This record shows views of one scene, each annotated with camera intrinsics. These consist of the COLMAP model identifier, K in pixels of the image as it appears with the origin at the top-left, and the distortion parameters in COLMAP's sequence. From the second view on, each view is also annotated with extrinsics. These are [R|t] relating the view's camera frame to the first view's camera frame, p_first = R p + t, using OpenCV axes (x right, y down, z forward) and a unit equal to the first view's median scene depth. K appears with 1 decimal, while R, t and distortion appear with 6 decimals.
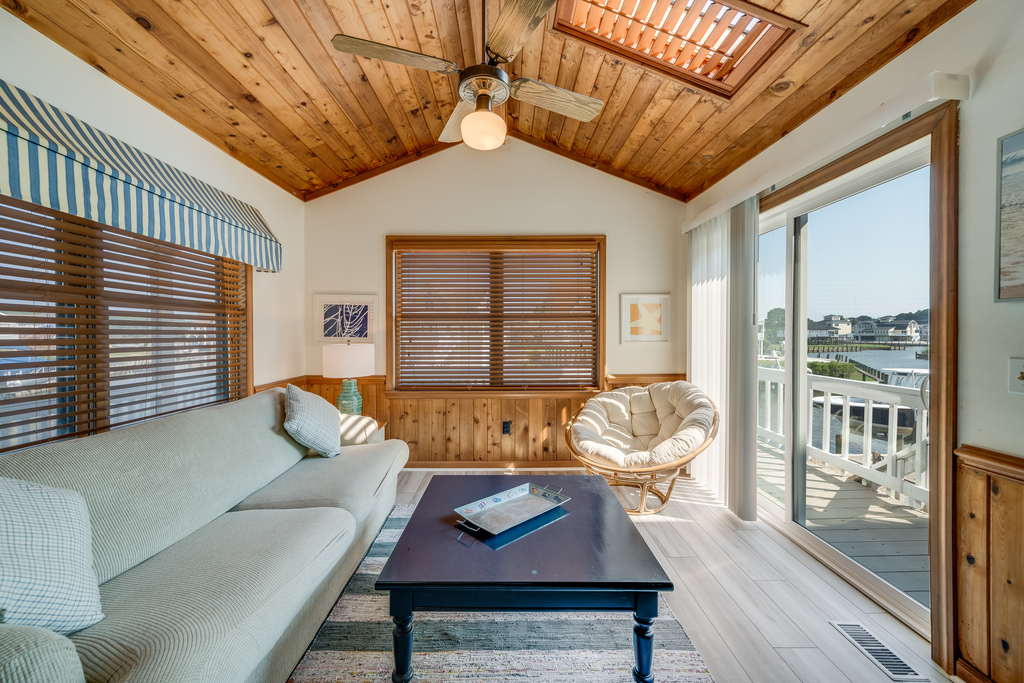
lens RADIAL K [[407.6, 0, 503.0], [0, 407.6, 347.8], [0, 0, 1]] dist [-0.001768, 0.000646]
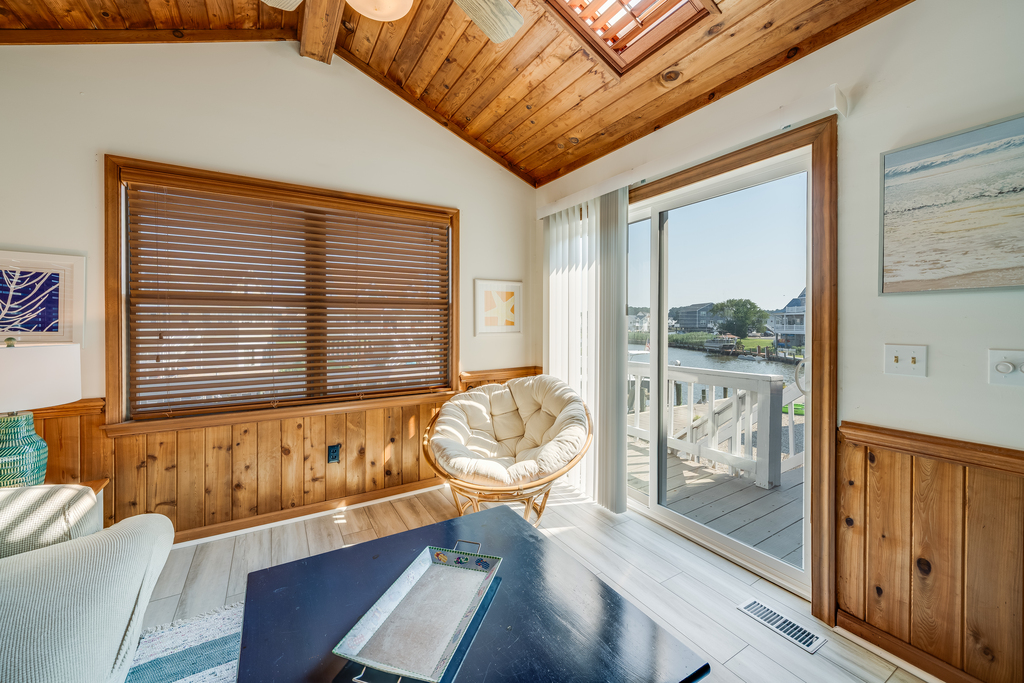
lens RADIAL K [[407.6, 0, 514.1], [0, 407.6, 332.4], [0, 0, 1]] dist [-0.001768, 0.000646]
pose [[0.850188, -0.011065, 0.526362, -0.123251], [0.019718, 0.999747, -0.010831, -0.007733], [-0.526109, 0.019587, 0.850191, 0.260375]]
